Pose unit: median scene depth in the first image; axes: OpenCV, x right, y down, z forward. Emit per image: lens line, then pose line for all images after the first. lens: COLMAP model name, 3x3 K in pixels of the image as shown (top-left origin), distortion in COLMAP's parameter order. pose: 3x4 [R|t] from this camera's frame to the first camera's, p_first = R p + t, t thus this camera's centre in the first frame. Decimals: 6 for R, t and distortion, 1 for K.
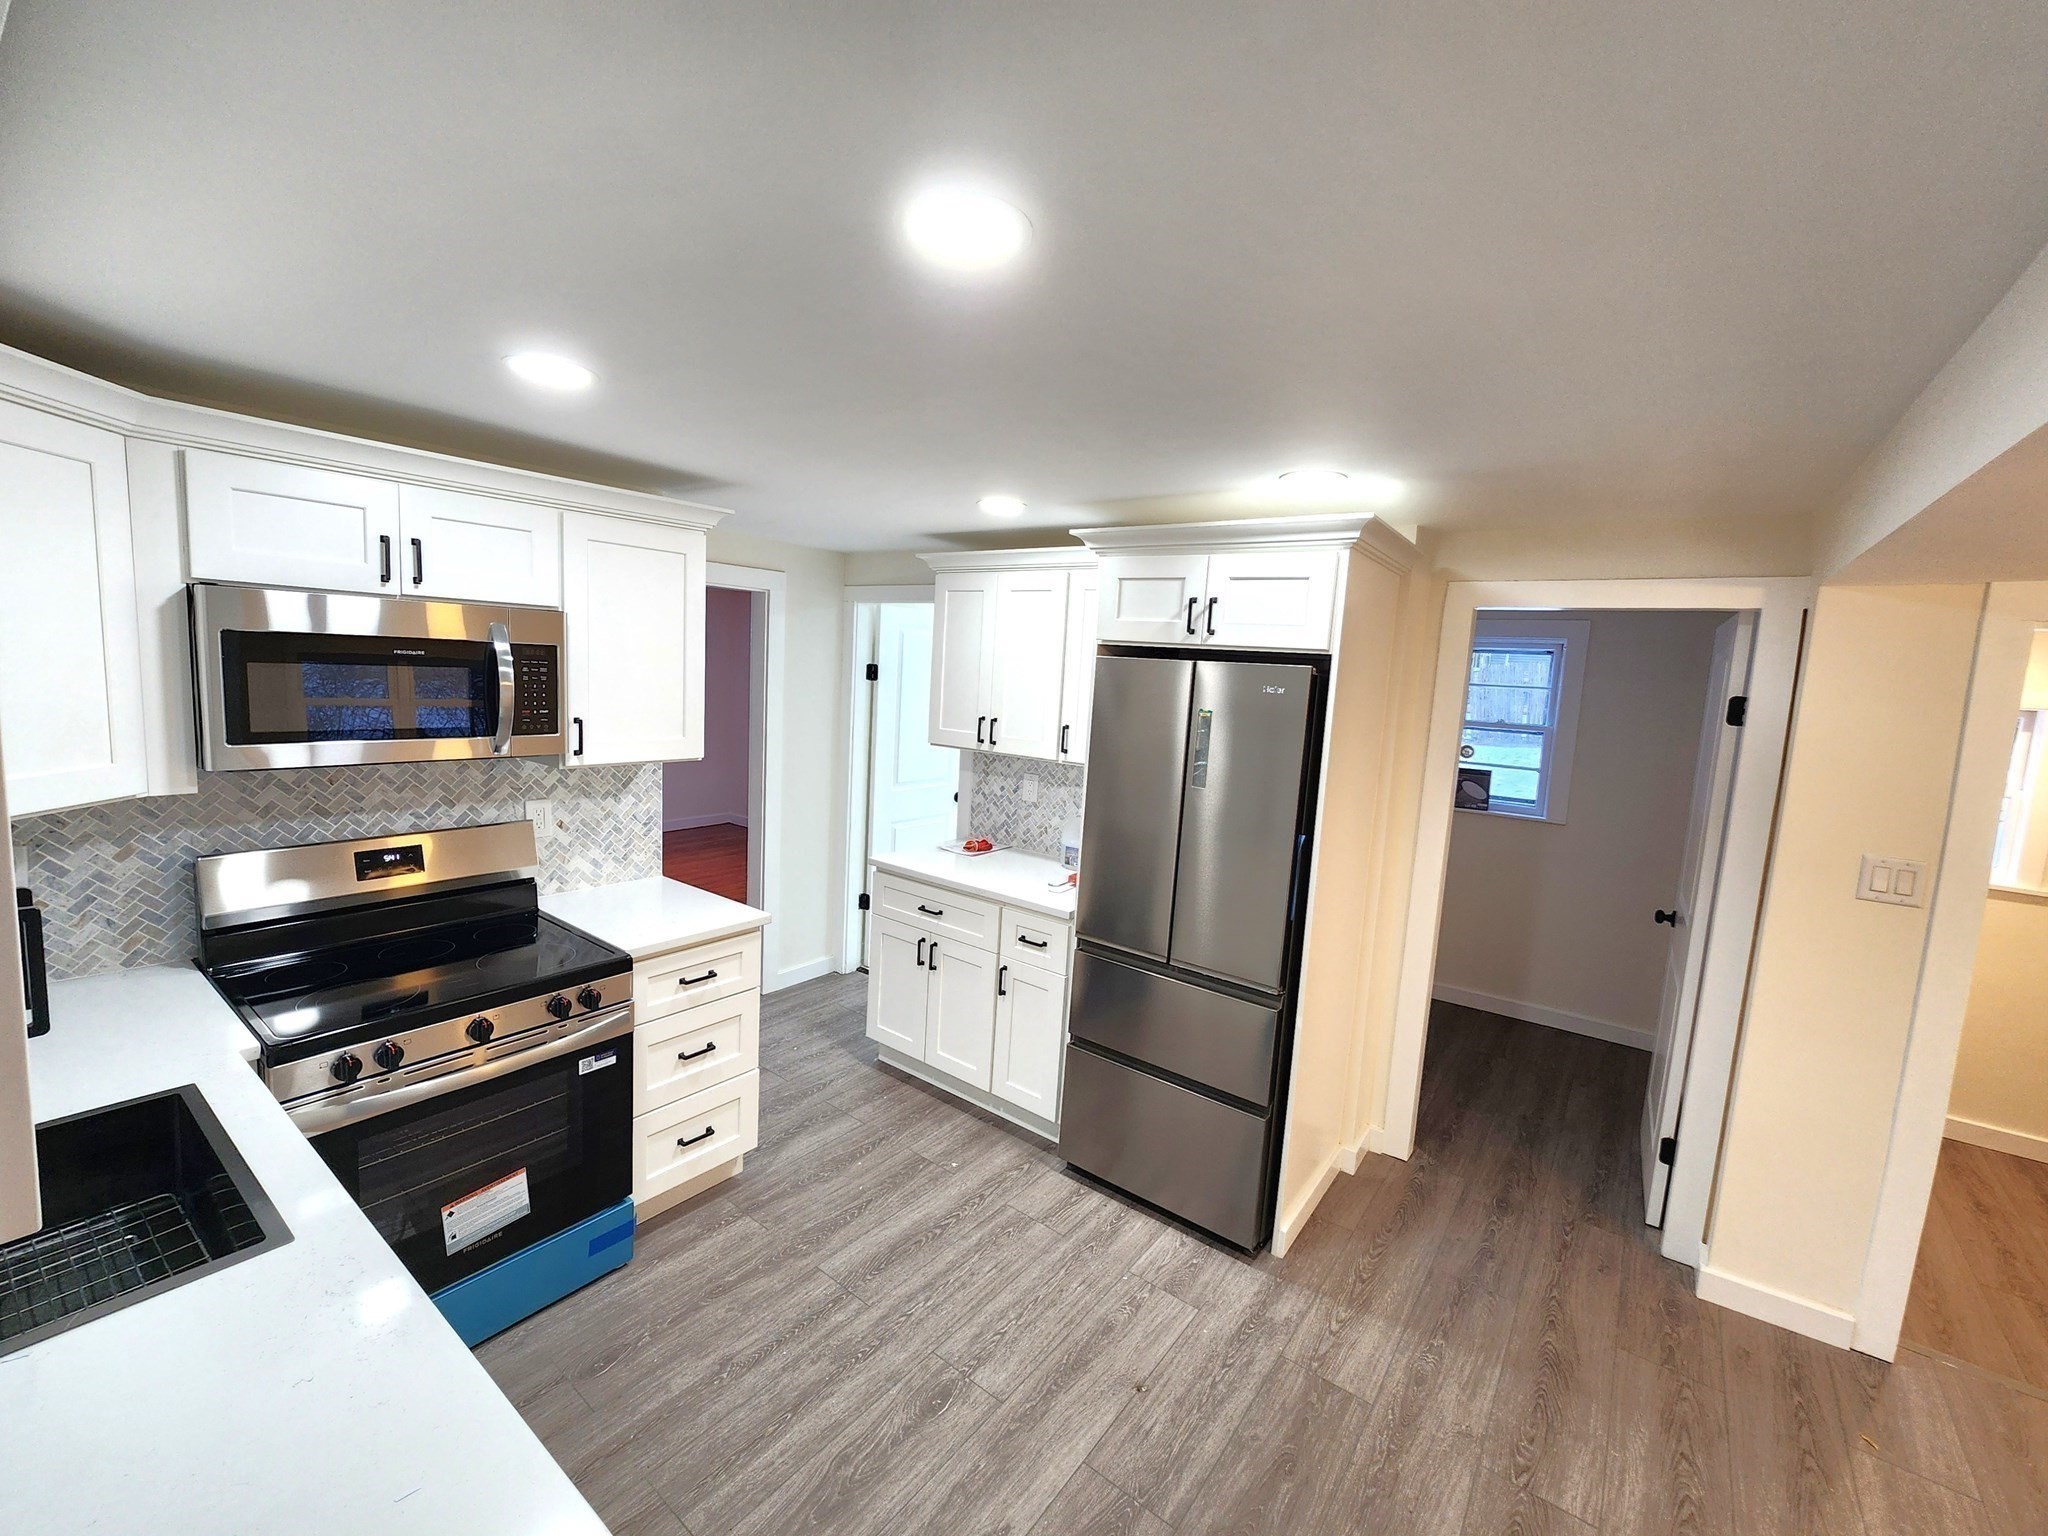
lens RADIAL K [[835.7, 0, 1012.0], [0, 835.7, 756.8], [0, 0, 1]] dist [-0.002355, 0.000067]
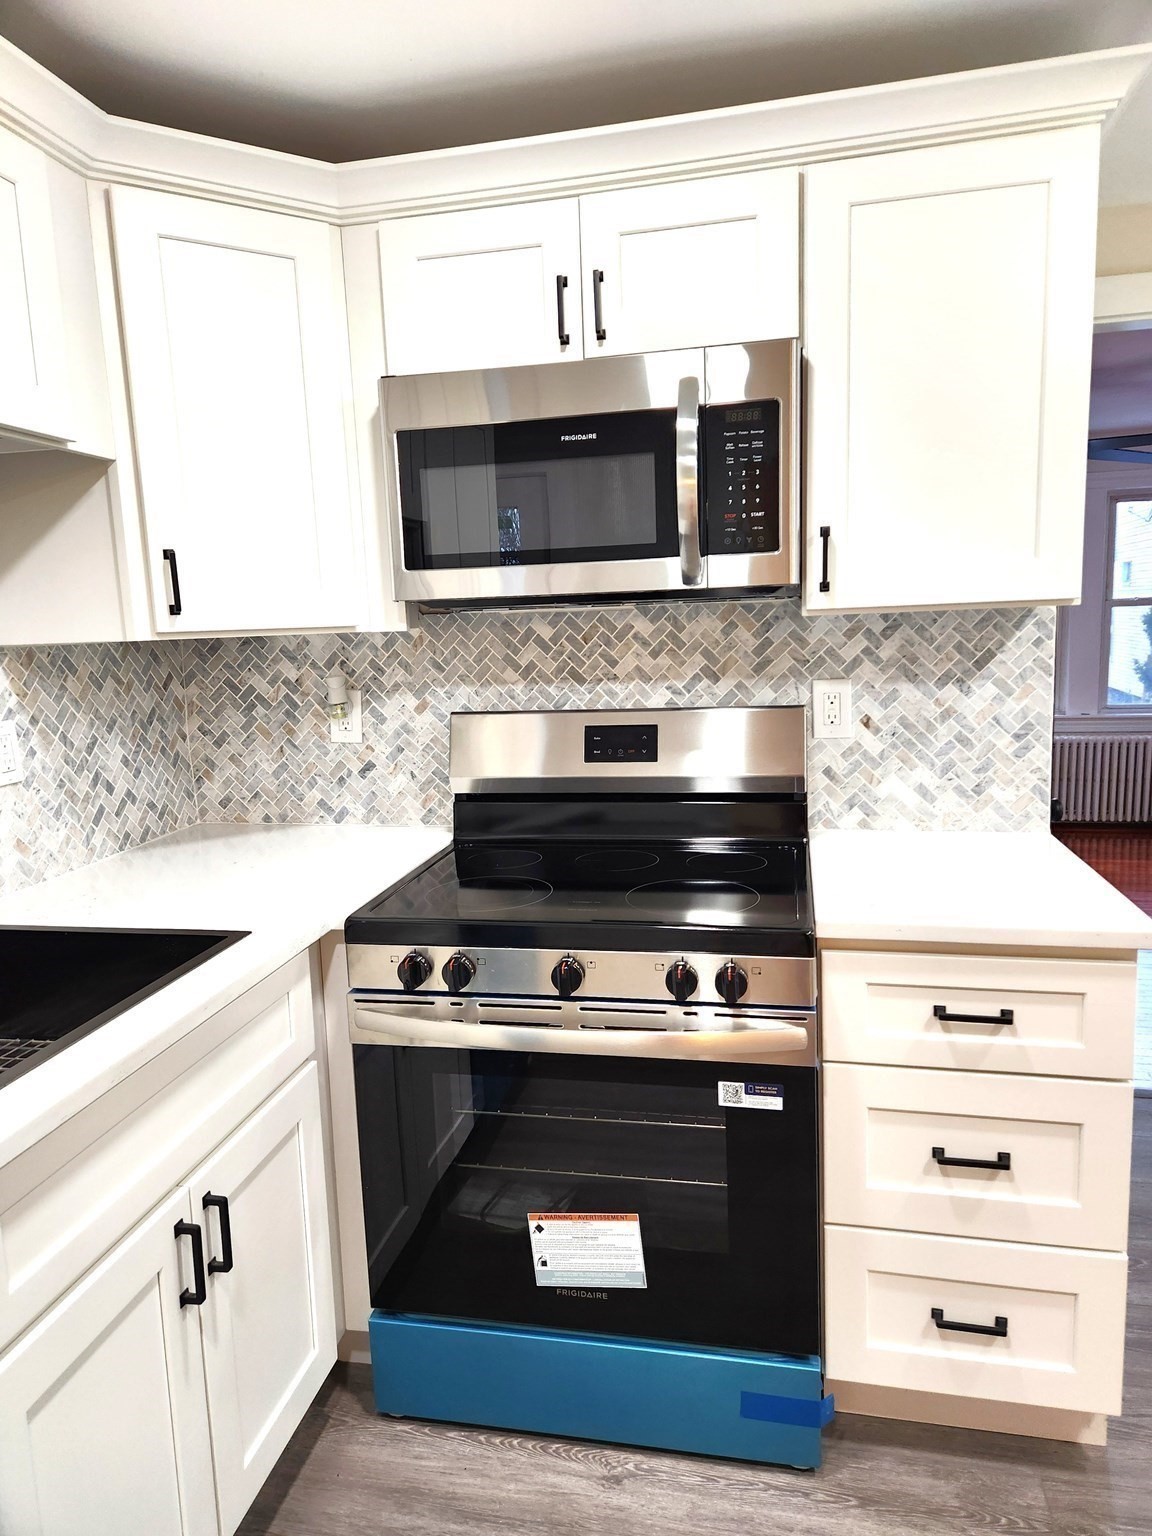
lens RADIAL K [[1023.6, 0, 576.9], [0, 1023.6, 764.9], [0, 0, 1]] dist [0.080178, -0.063324]
pose [[0.434280, 0.066525, -0.898318, 0.082754], [-0.040399, 0.997704, 0.054355, 0.096130], [0.899872, 0.012686, 0.435970, 0.552787]]
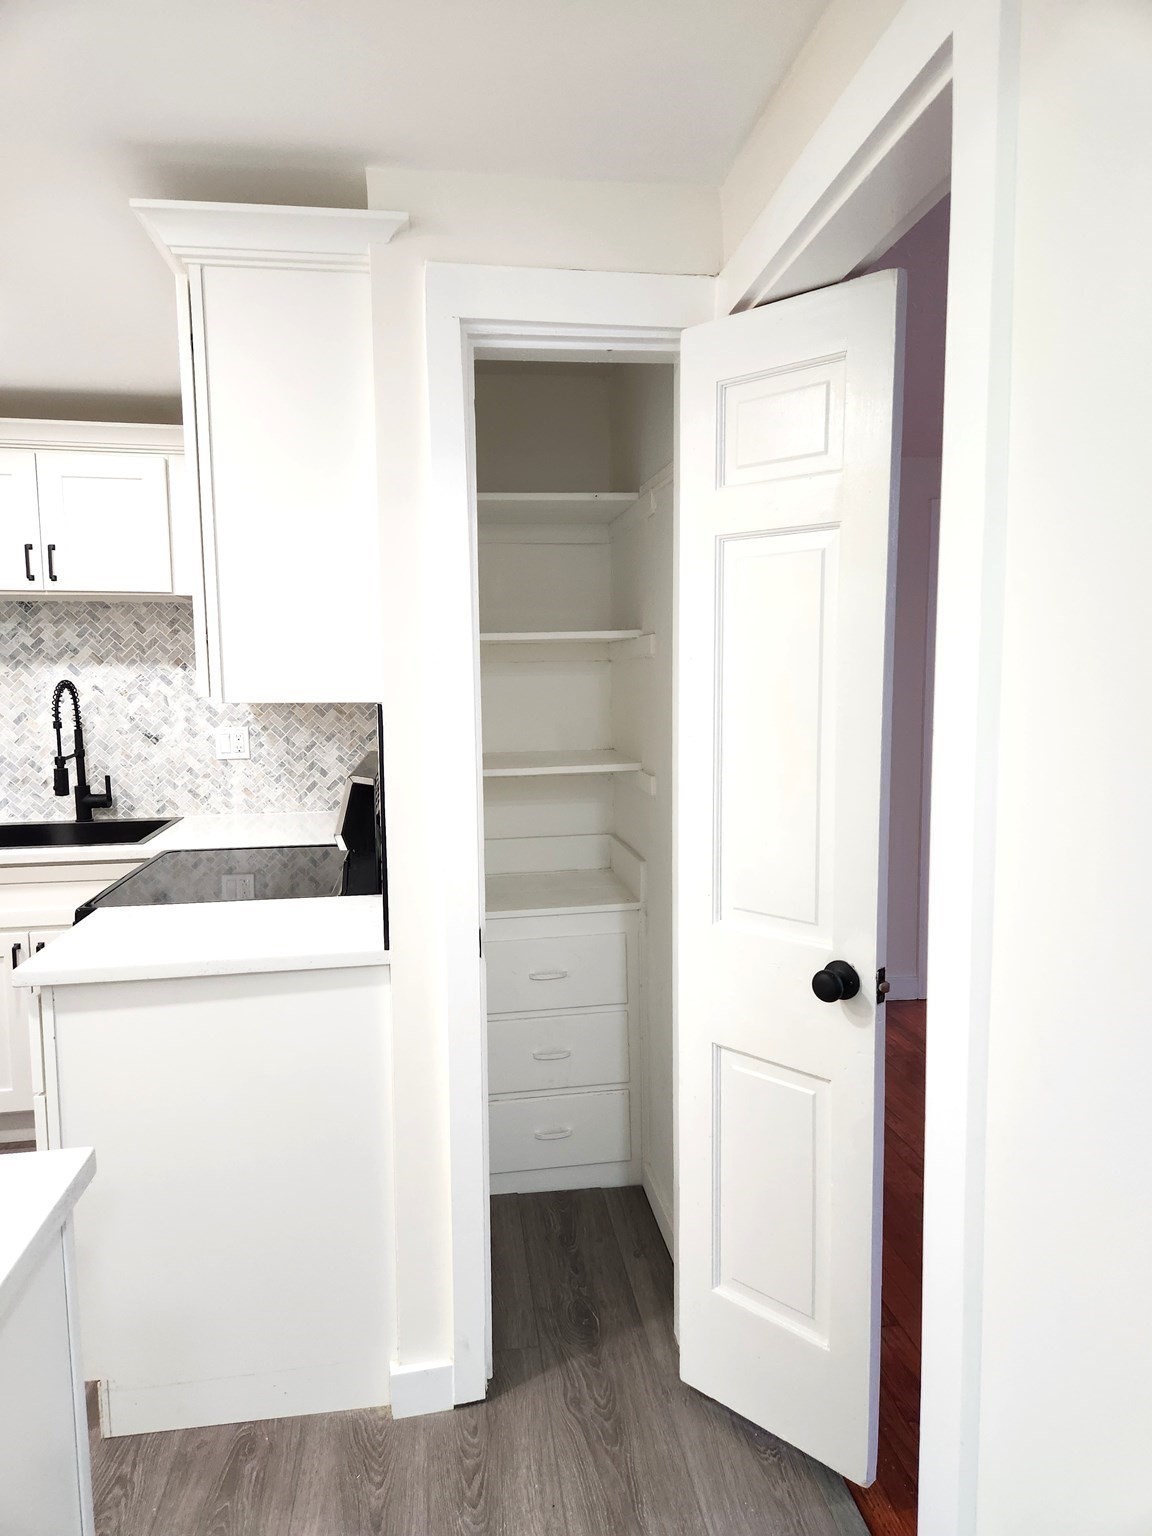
lens RADIAL K [[1023.6, 0, 586.7], [0, 1023.6, 775.3], [0, 0, 1]] dist [0.080178, -0.063324]
pose [[-0.695662, 0.029825, -0.717750, -0.076129], [-0.106339, 0.983855, 0.143950, -0.090616], [0.710455, 0.176465, -0.681259, 2.003537]]
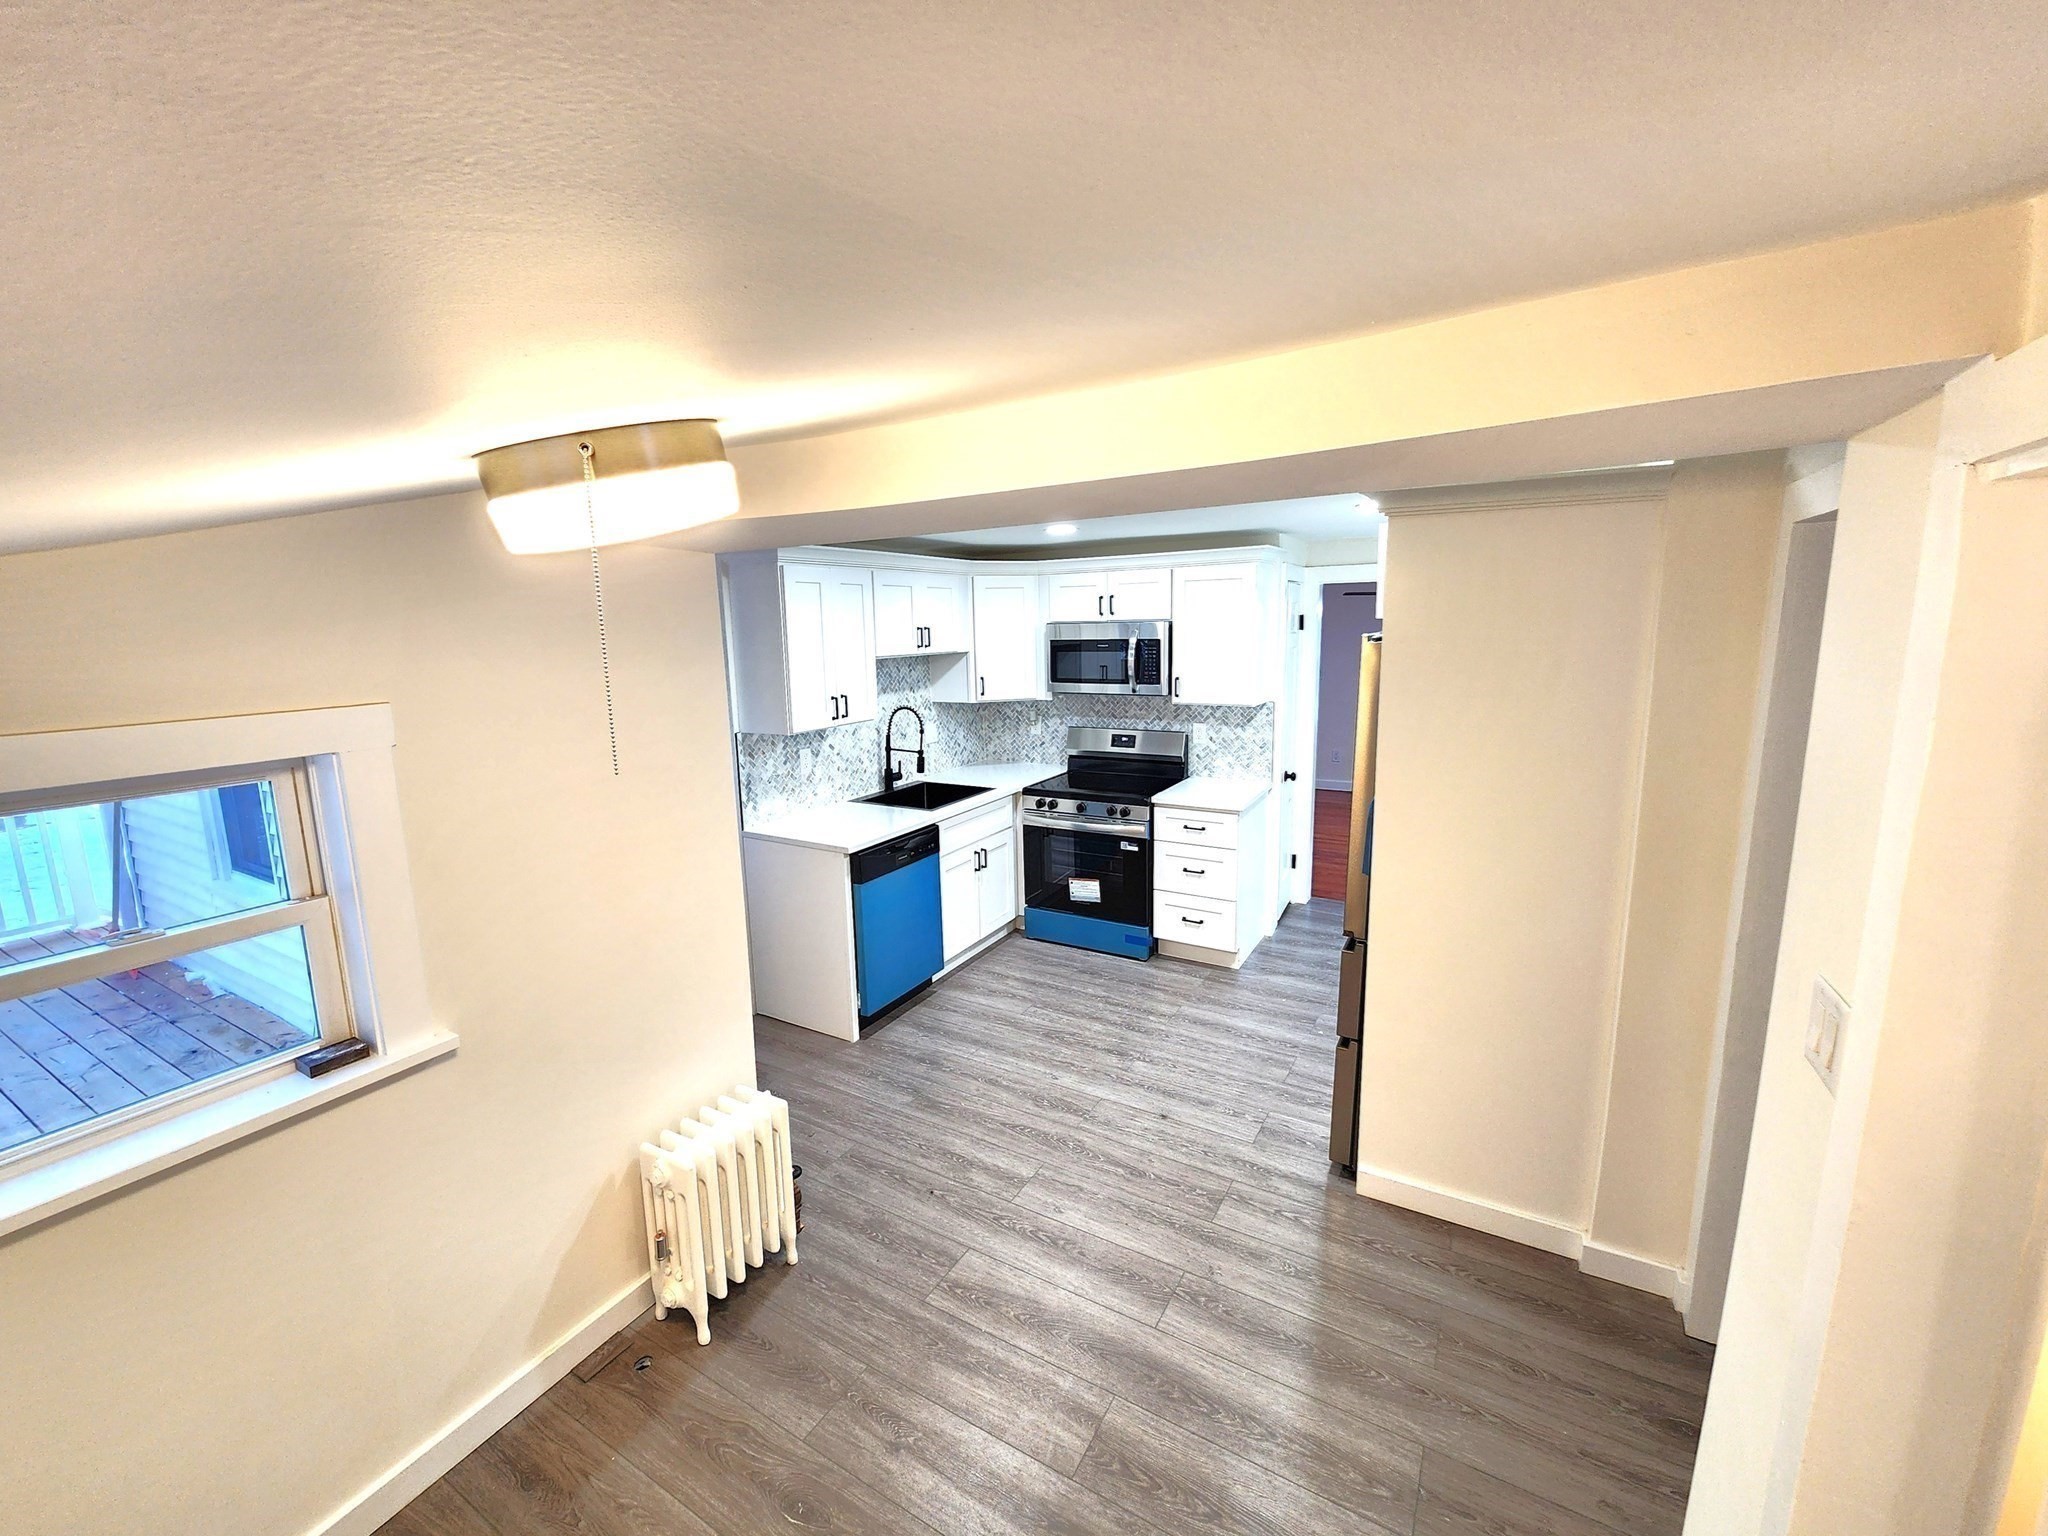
lens RADIAL K [[835.7, 0, 1018.6], [0, 835.7, 753.5], [0, 0, 1]] dist [-0.002355, 0.000067]
pose [[0.127216, 0.101093, -0.986710, 1.390356], [-0.081627, 0.992485, 0.091161, -0.018920], [0.988511, 0.068945, 0.134512, 0.432398]]
